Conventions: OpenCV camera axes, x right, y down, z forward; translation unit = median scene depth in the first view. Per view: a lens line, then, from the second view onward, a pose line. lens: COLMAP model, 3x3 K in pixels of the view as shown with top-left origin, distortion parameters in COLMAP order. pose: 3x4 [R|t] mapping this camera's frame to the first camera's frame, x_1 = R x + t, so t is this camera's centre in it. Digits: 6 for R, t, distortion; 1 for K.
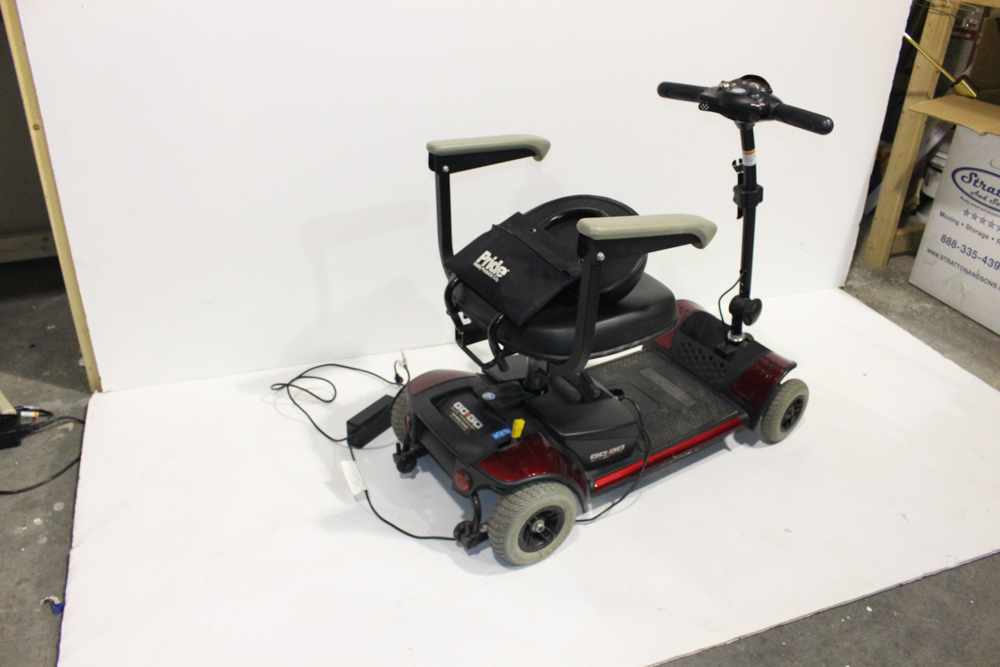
lens RADIAL K [[829.2, 0, 500.1], [0, 829.2, 335.8], [0, 0, 1]] dist [-0.137205, 0.098894]
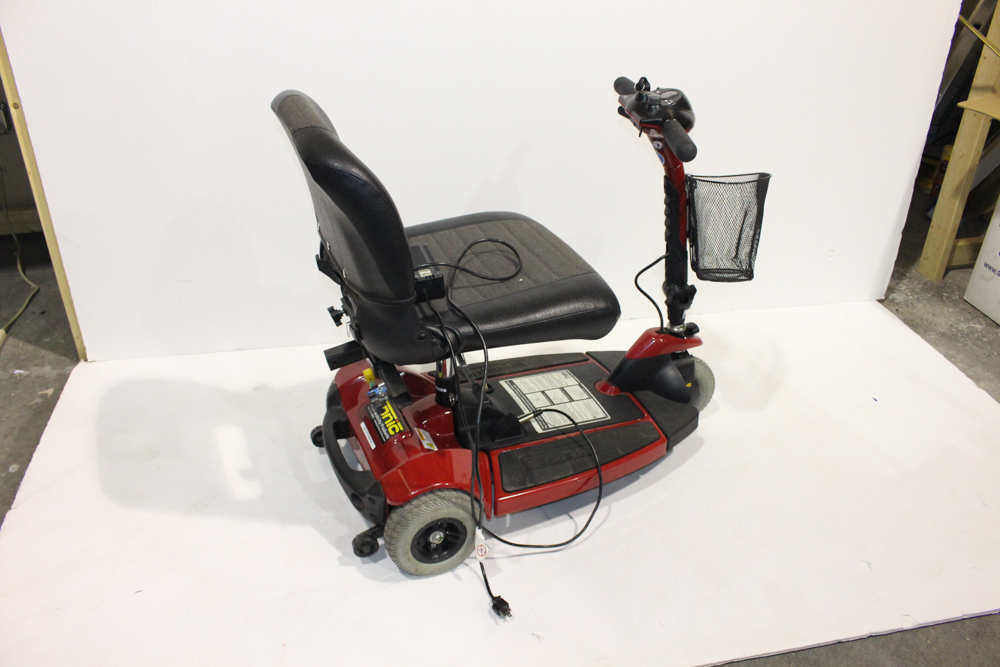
lens RADIAL K [[829.2, 0, 497.0], [0, 829.2, 337.8], [0, 0, 1]] dist [-0.137205, 0.098894]
pose [[0.986064, 0.064646, -0.153291, 0.197572], [-0.061270, 0.997765, 0.026650, -0.022042], [0.154671, -0.016886, 0.987822, 0.054522]]
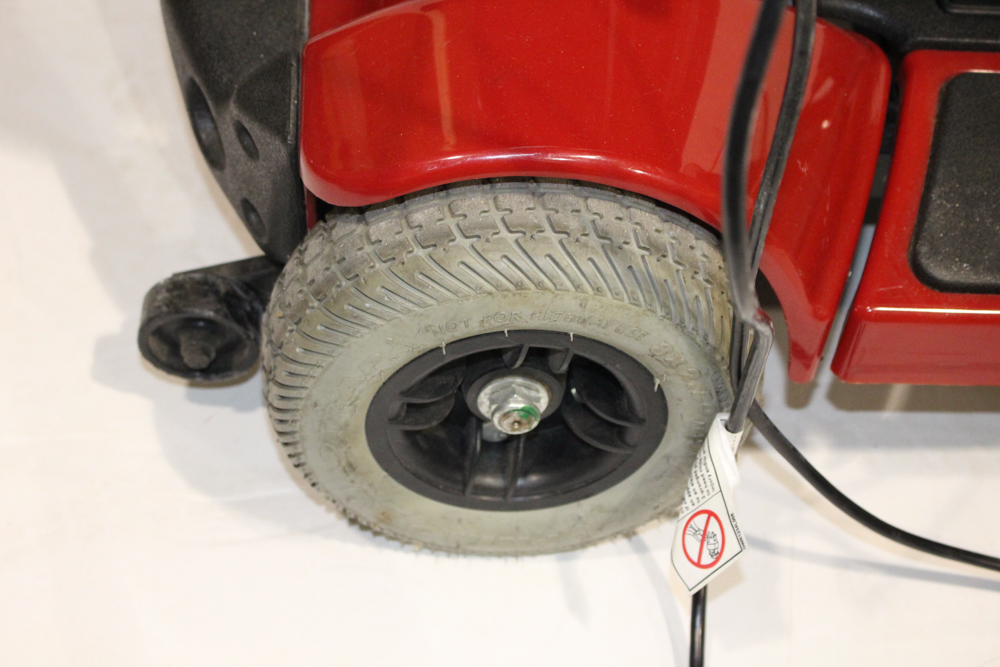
lens RADIAL K [[1889.3, 0, 498.8], [0, 1889.3, 334.9], [0, 0, 1]] dist [-0.001487, 0.000000]
pose [[0.867334, 0.390855, -0.308162, 0.137325], [-0.266388, 0.887531, 0.375935, 0.045245], [0.420440, -0.243970, 0.873905, 0.498082]]
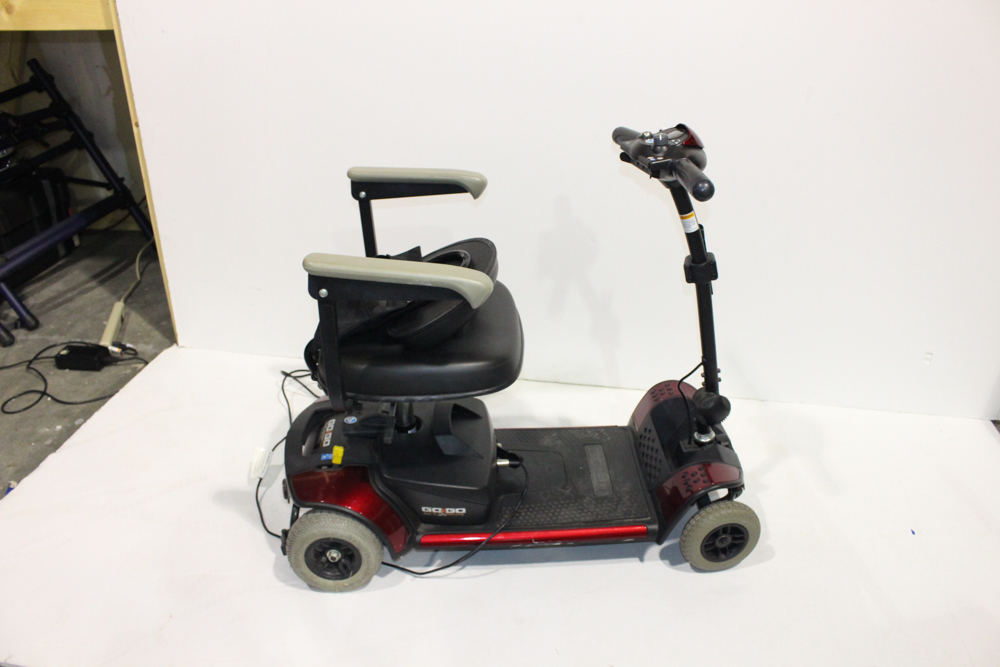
lens RADIAL K [[829.2, 0, 493.8], [0, 829.2, 335.3], [0, 0, 1]] dist [-0.137205, 0.098894]
pose [[0.853878, 0.196079, -0.482125, 0.516778], [-0.214269, 0.976614, 0.017701, -0.071981], [0.474321, 0.088190, 0.875923, 0.162776]]
